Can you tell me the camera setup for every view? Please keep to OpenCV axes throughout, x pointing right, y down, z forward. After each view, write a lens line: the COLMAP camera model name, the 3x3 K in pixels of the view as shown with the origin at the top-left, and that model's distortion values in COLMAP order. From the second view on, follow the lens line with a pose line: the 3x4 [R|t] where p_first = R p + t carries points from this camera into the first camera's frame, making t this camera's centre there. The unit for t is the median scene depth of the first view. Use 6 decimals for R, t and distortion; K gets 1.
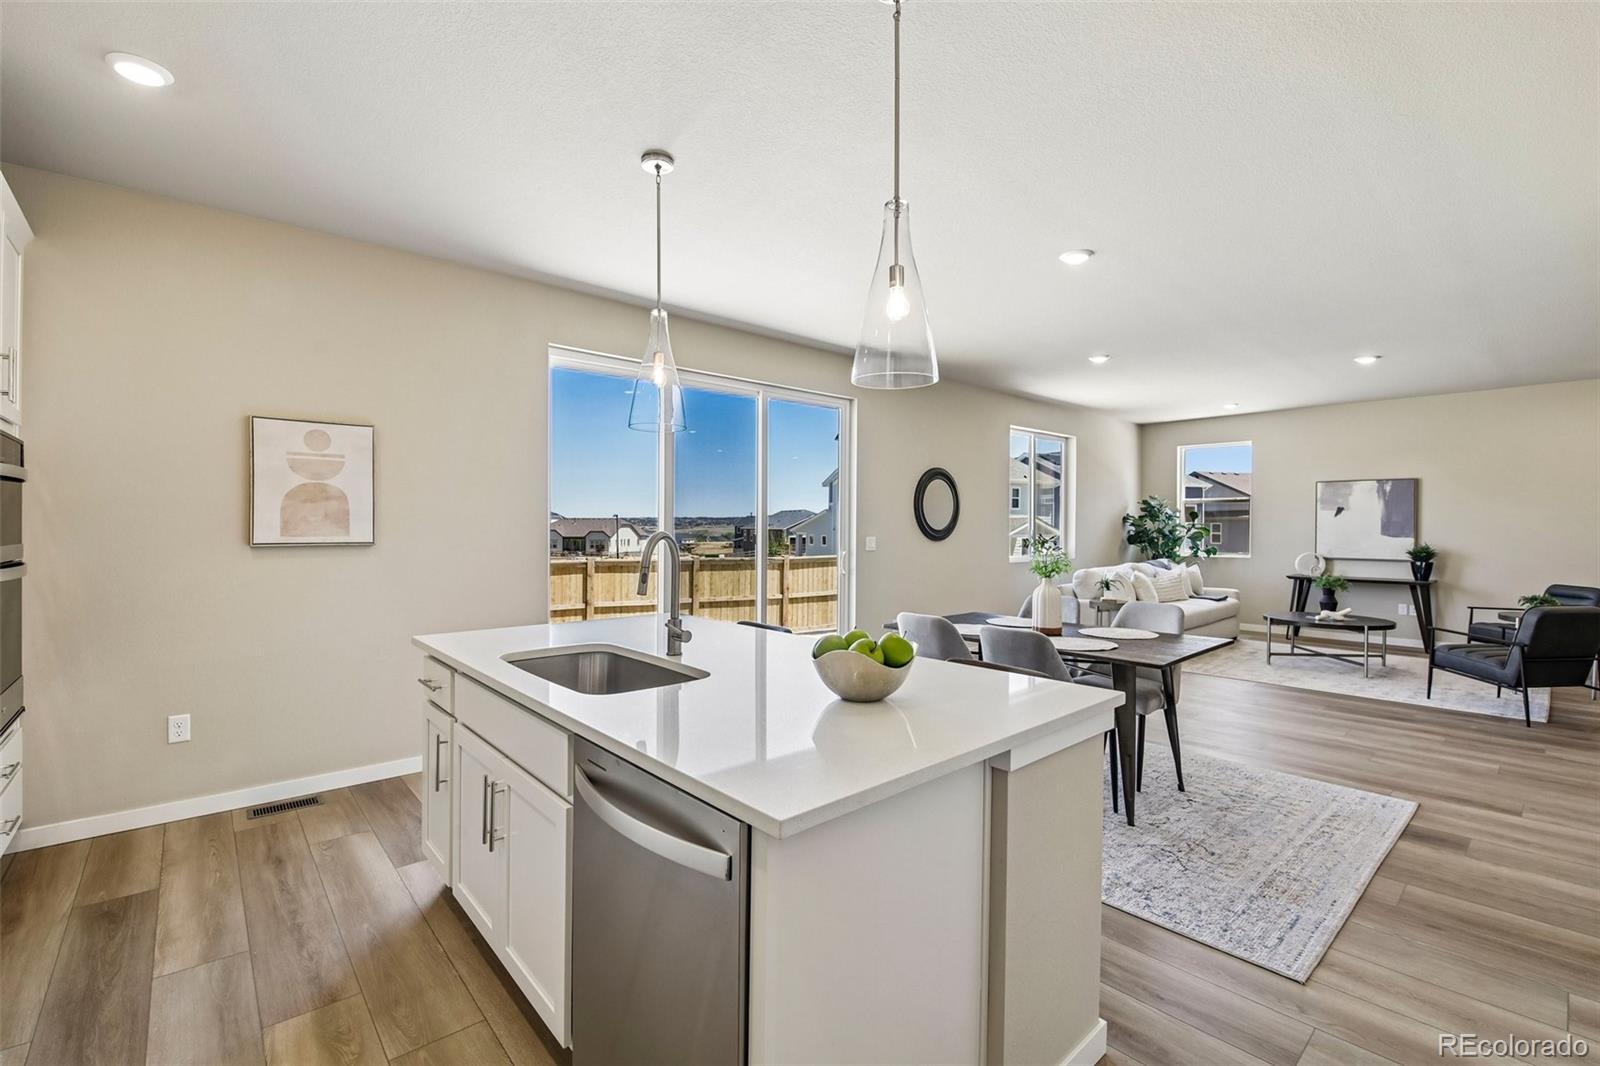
lens RADIAL K [[690.8, 0, 798.9], [0, 690.8, 533.2], [0, 0, 1]] dist [-0.005218, -0.008323]
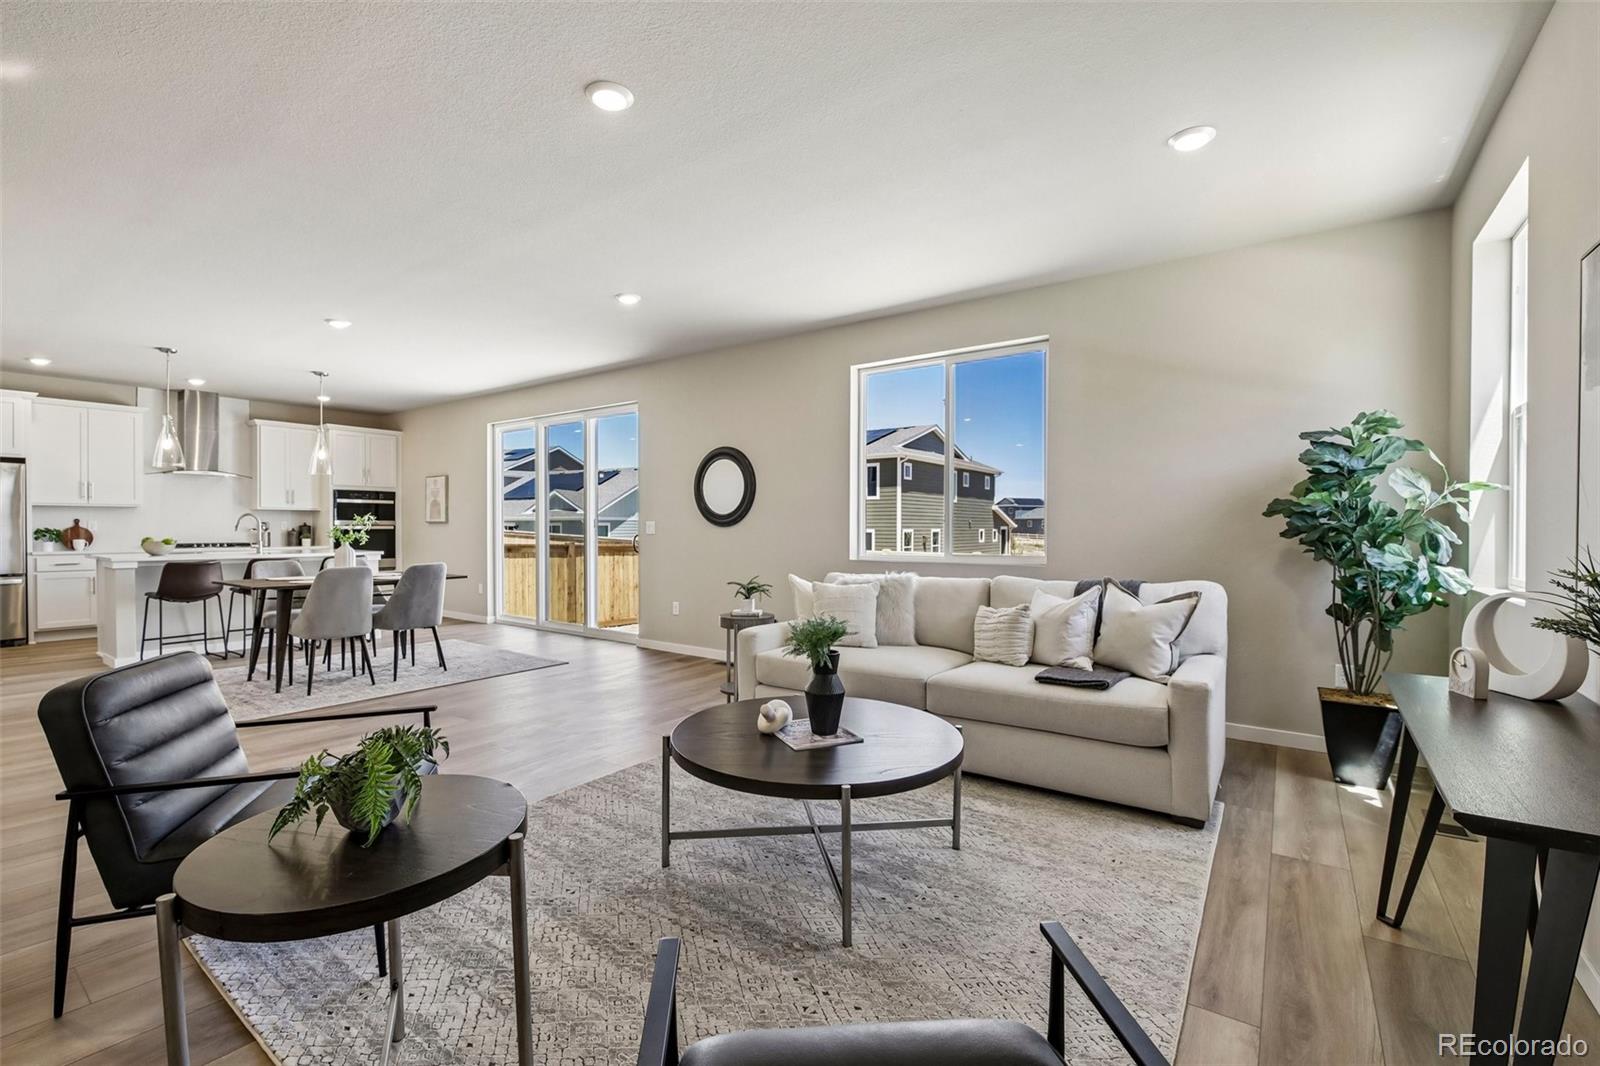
lens RADIAL K [[690.8, 0, 798.8], [0, 690.8, 533.4], [0, 0, 1]] dist [-0.005218, -0.008323]
pose [[0.212708, 0.006535, -0.977094, 0.941885], [-0.006192, 0.999967, 0.005340, 0.015396], [0.977096, 0.004914, 0.212742, 0.760724]]
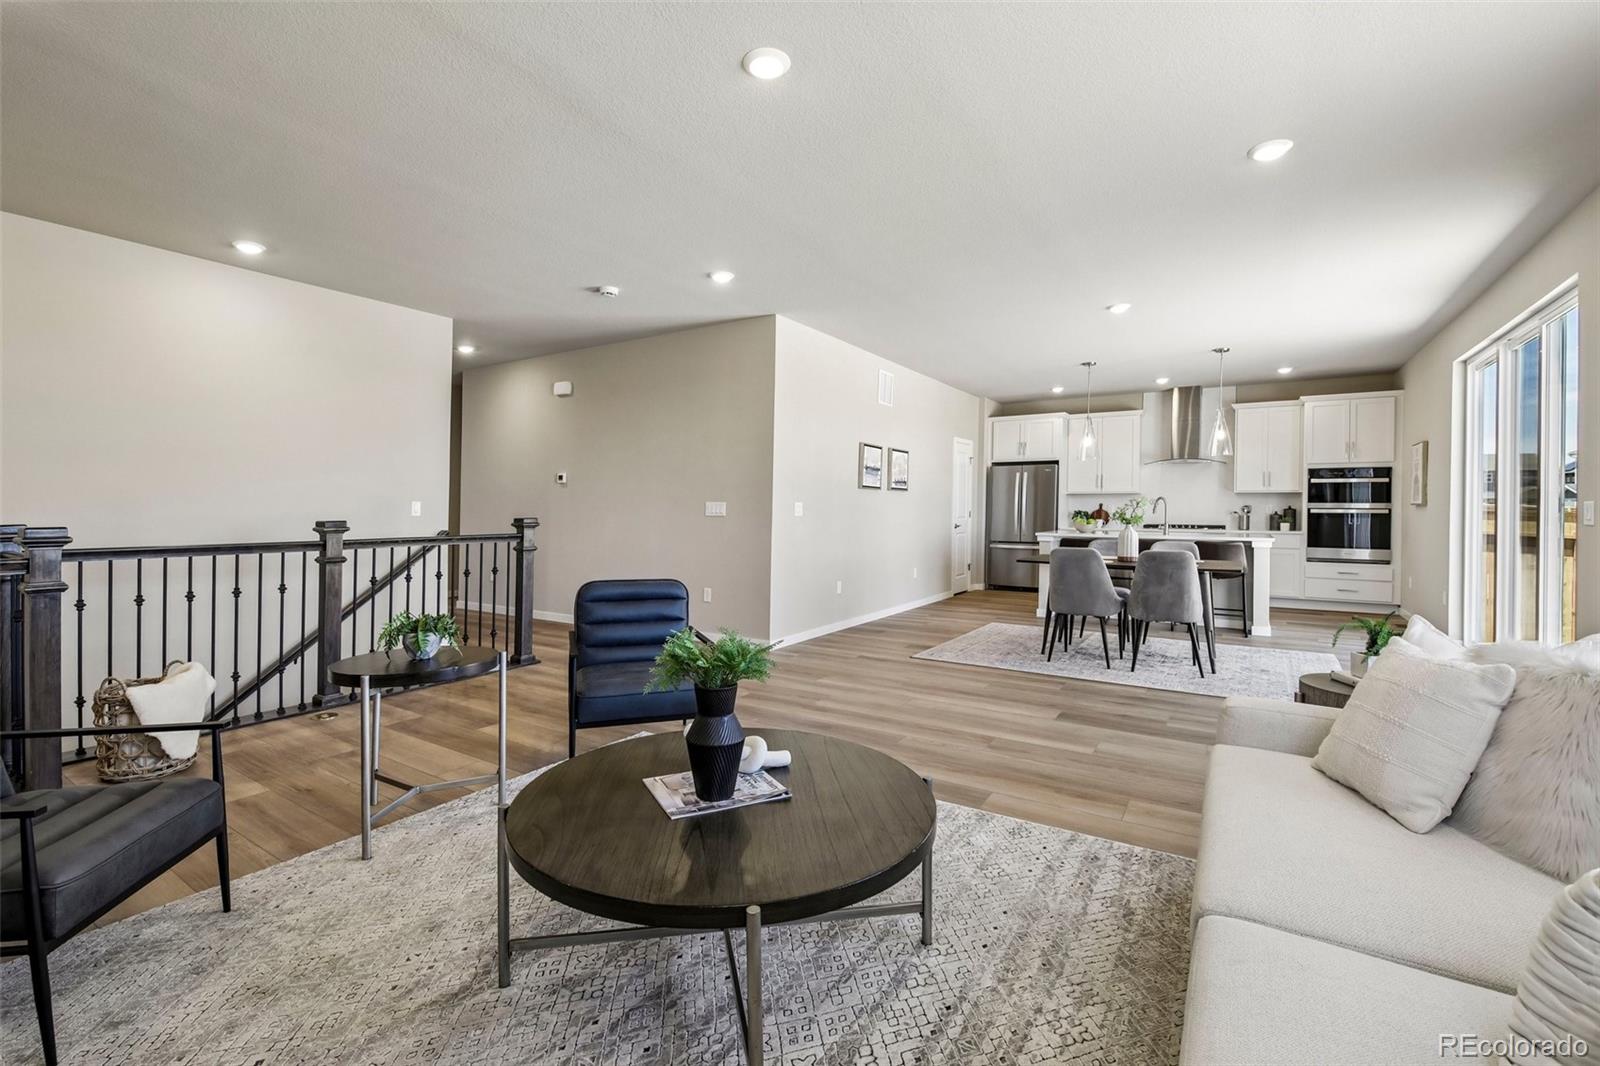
lens RADIAL K [[690.8, 0, 775.2], [0, 690.8, 524.6], [0, 0, 1]] dist [-0.005218, -0.008323]
pose [[-0.970433, 0.000100, -0.241372, 0.681493], [-0.006577, 0.999618, 0.026855, 0.014460], [0.241283, 0.027648, -0.970061, 1.046739]]
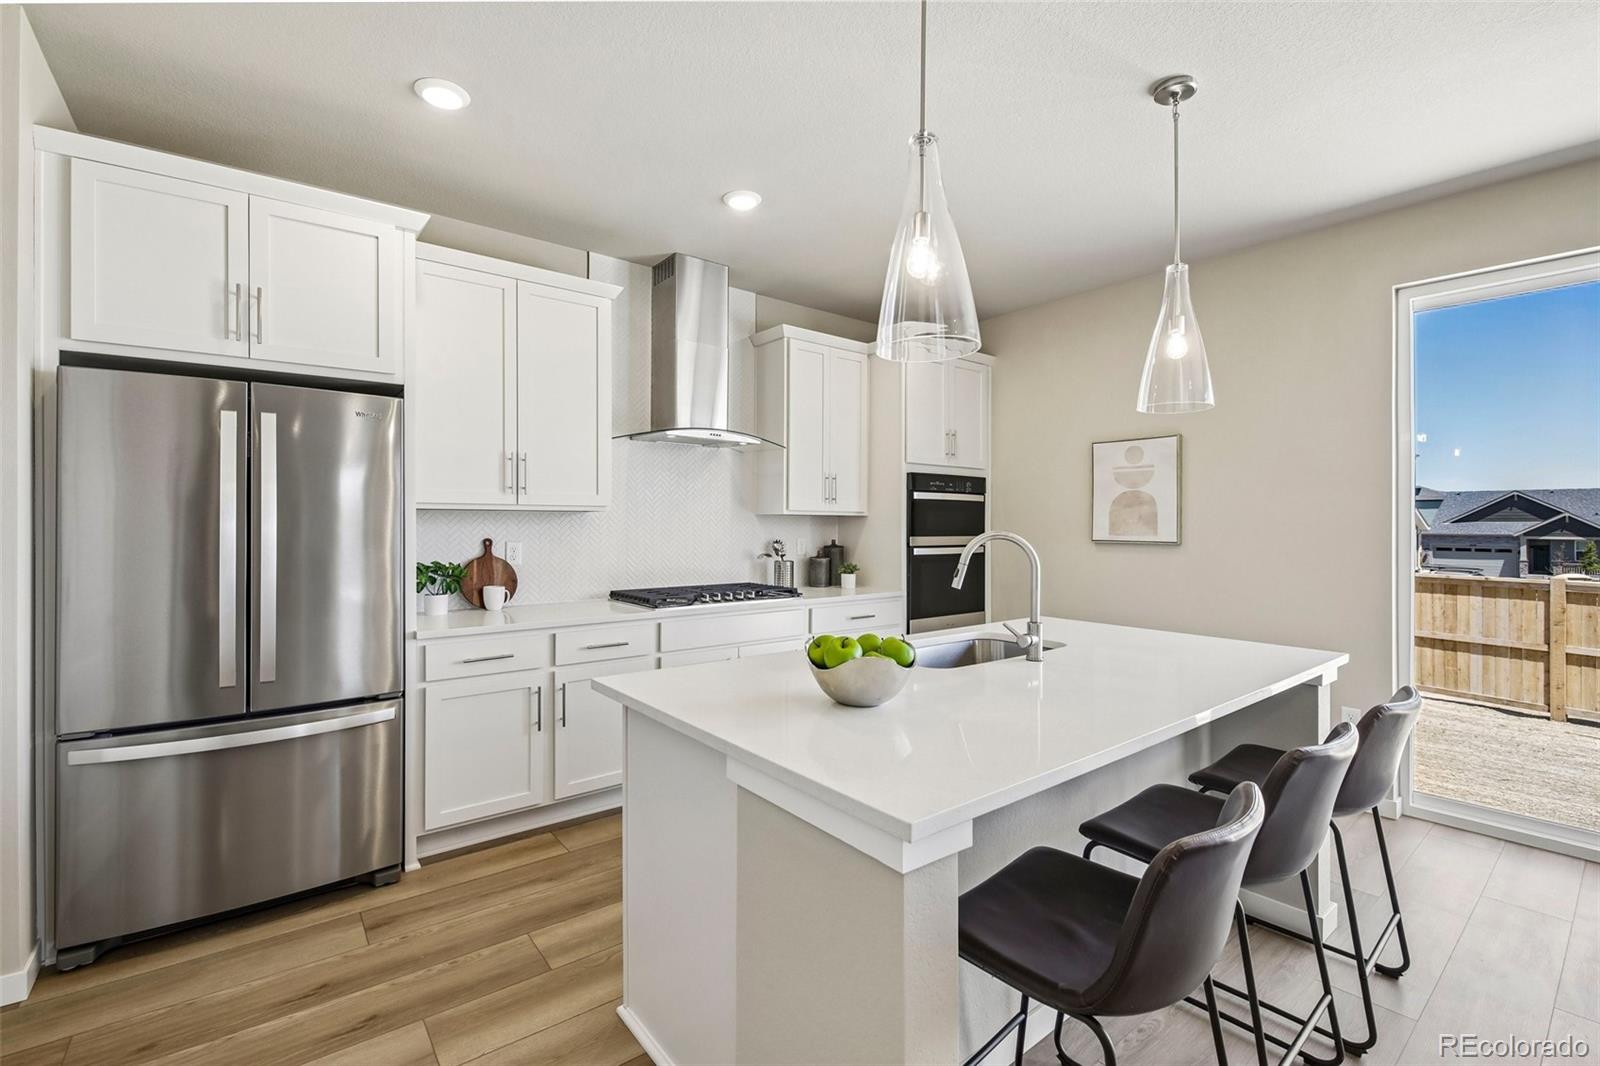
lens RADIAL K [[690.8, 0, 797.4], [0, 690.8, 525.4], [0, 0, 1]] dist [-0.005218, -0.008323]
pose [[-0.063537, -0.002707, -0.997976, 0.225282], [-0.008813, 0.999959, -0.002152, -0.002108], [0.997941, 0.008658, -0.063558, 0.204536]]
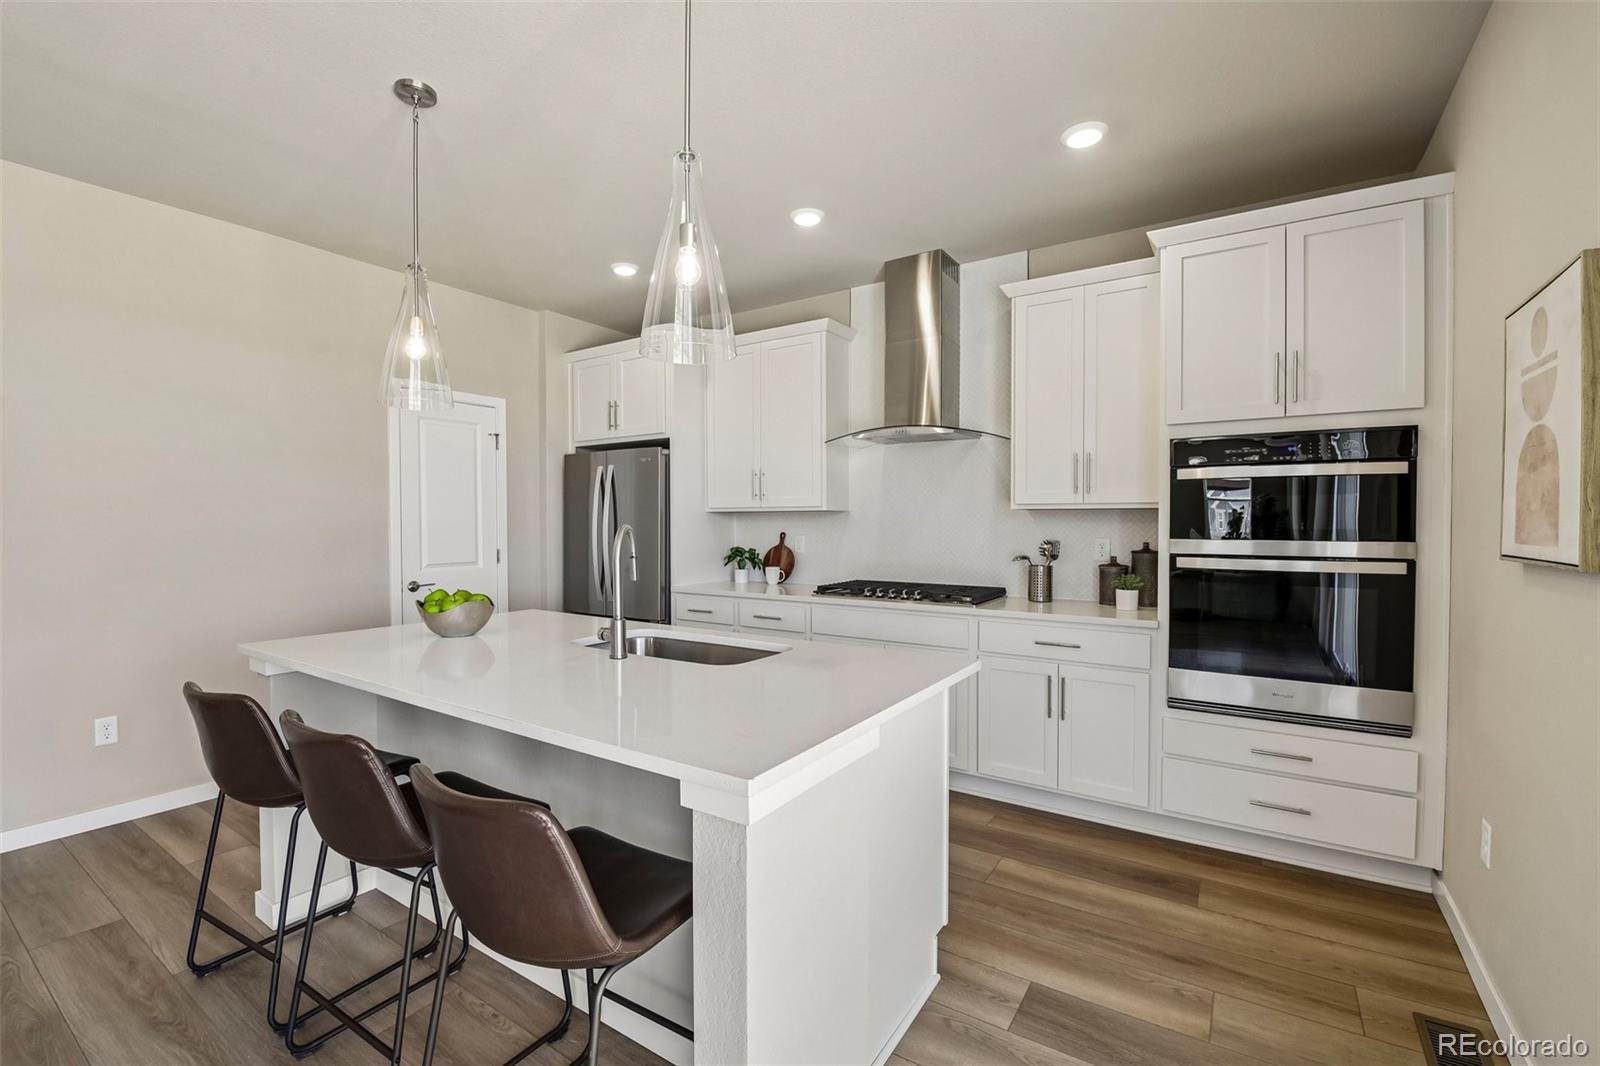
lens RADIAL K [[690.8, 0, 791.9], [0, 690.8, 534.5], [0, 0, 1]] dist [-0.005218, -0.008323]
pose [[-0.970358, 0.001569, -0.241668, -0.050462], [-0.003923, 0.999745, 0.022240, -0.004423], [0.241641, 0.022529, -0.970104, 0.548868]]
